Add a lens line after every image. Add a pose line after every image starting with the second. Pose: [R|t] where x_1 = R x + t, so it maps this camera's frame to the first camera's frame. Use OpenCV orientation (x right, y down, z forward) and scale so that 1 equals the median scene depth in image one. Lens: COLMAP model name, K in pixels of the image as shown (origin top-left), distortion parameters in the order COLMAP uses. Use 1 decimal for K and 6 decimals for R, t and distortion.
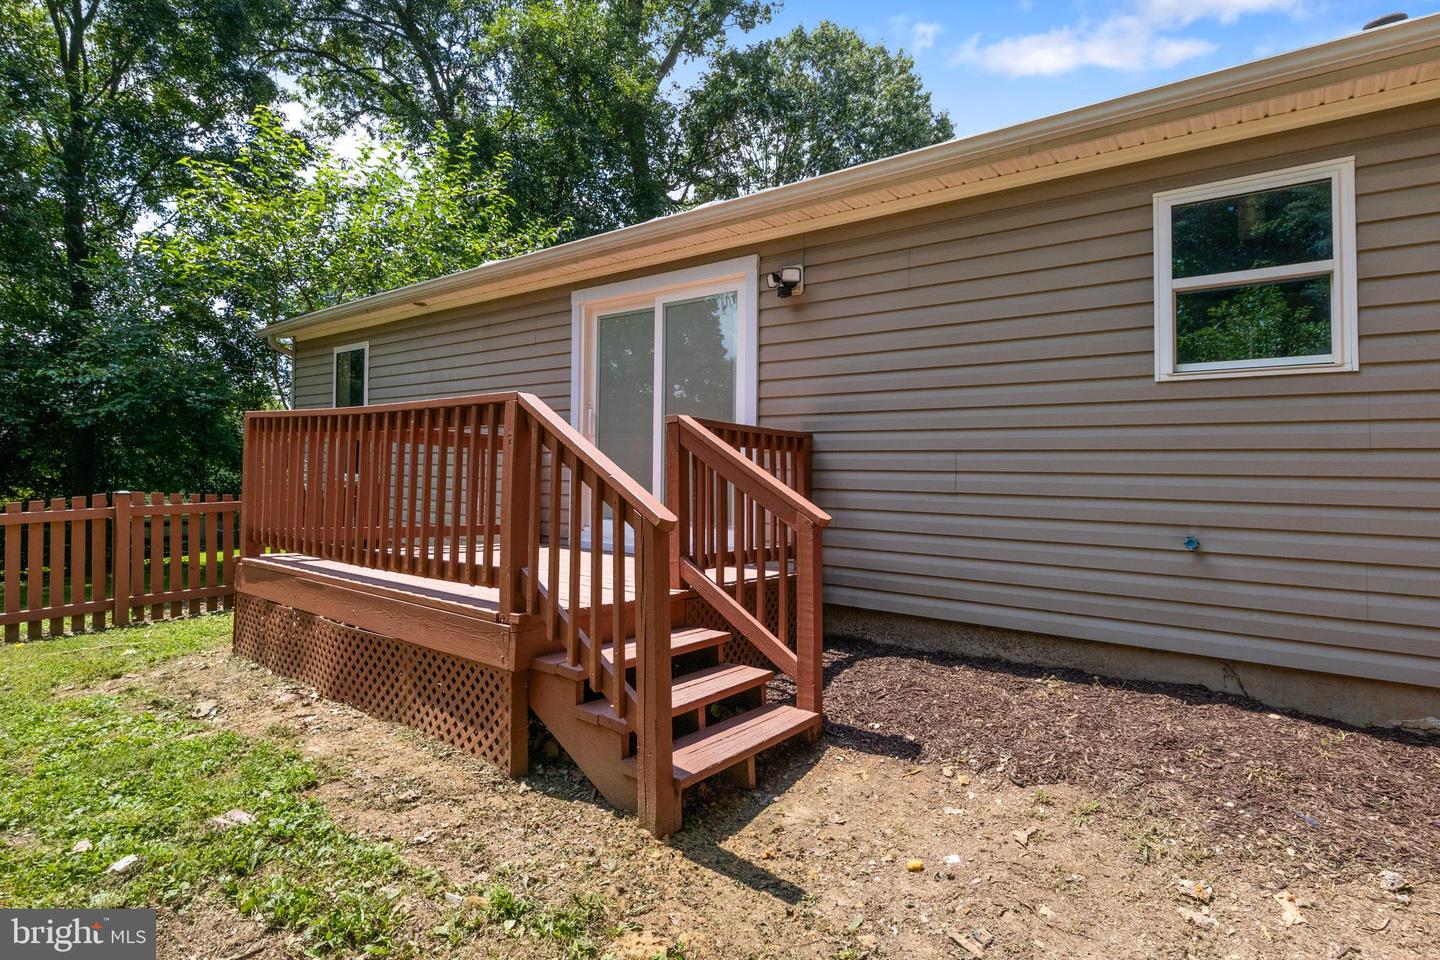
lens RADIAL K [[727.5, 0, 720.0], [0, 727.5, 480.0], [0, 0, 1]] dist [-0.000056, -0.000236]
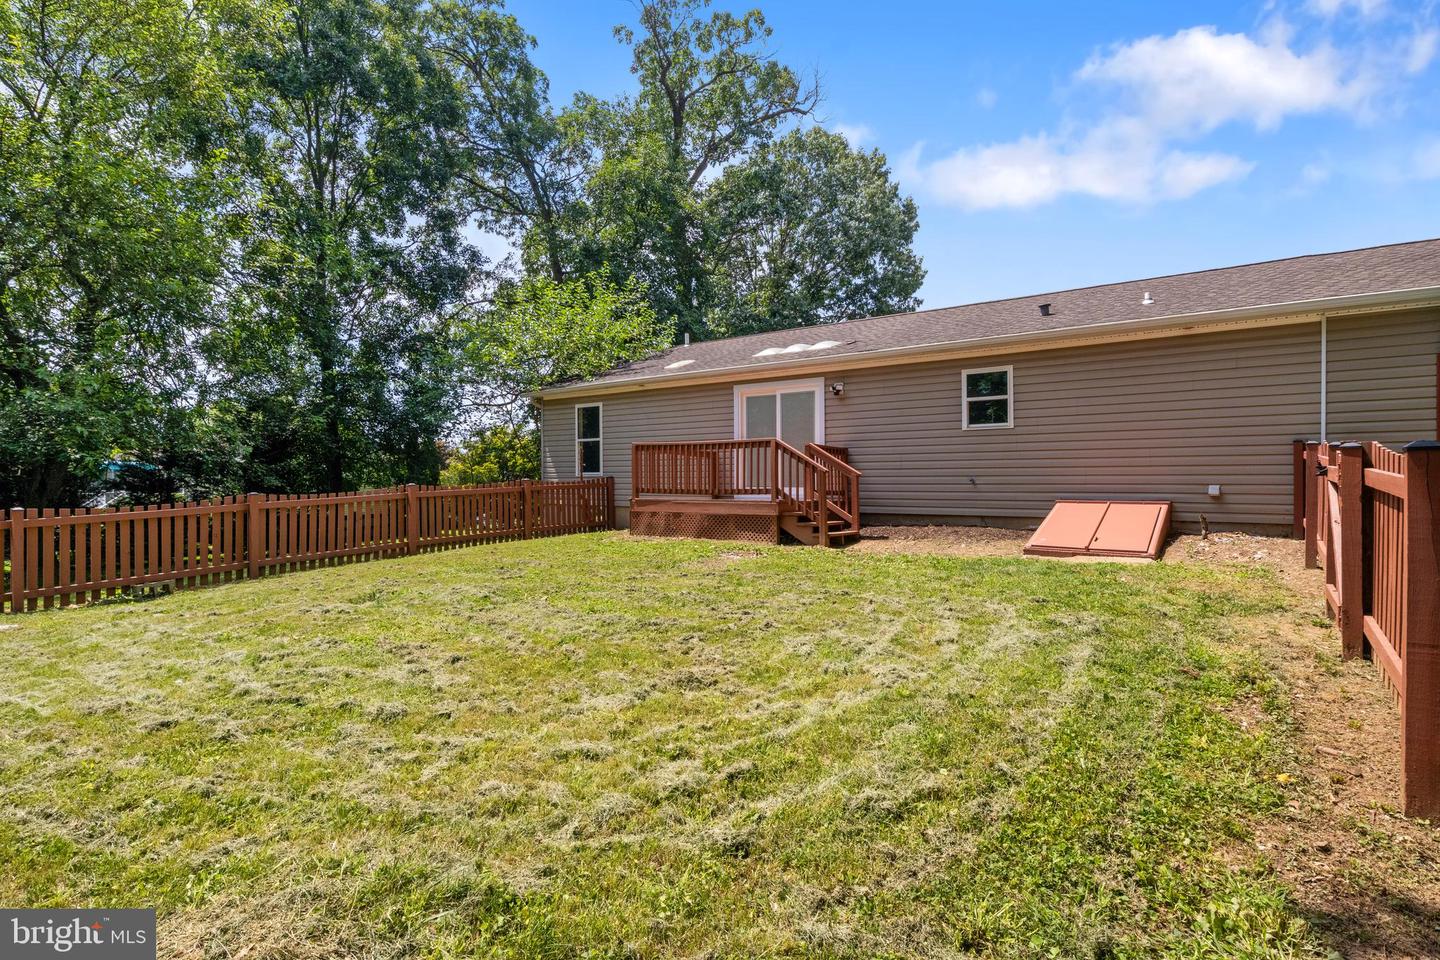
lens RADIAL K [[727.5, 0, 720.0], [0, 727.5, 480.0], [0, 0, 1]] dist [-0.000056, -0.000236]
pose [[0.999574, -0.014851, 0.025126, -0.397426], [0.015319, 0.999710, -0.018561, 0.091078], [-0.024843, 0.018938, 0.999512, -1.579846]]
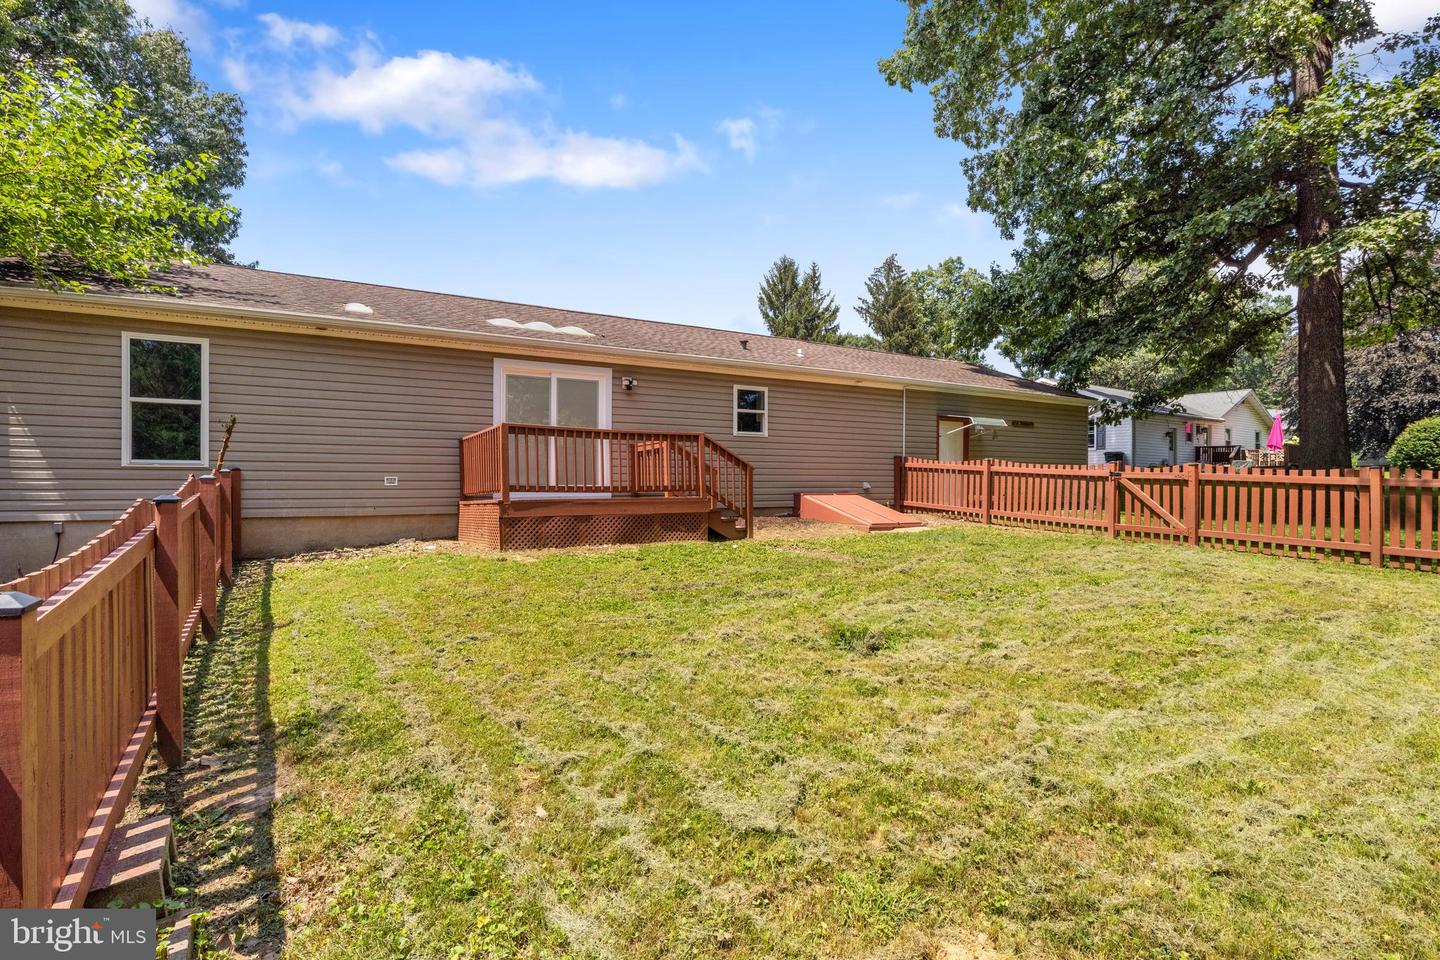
lens RADIAL K [[727.5, 0, 720.0], [0, 727.5, 480.0], [0, 0, 1]] dist [-0.000056, -0.000236]
pose [[0.351262, -0.015284, 0.936152, -2.197725], [0.016629, 0.999811, 0.010084, 0.041144], [-0.936130, 0.012025, 0.351450, -0.184052]]
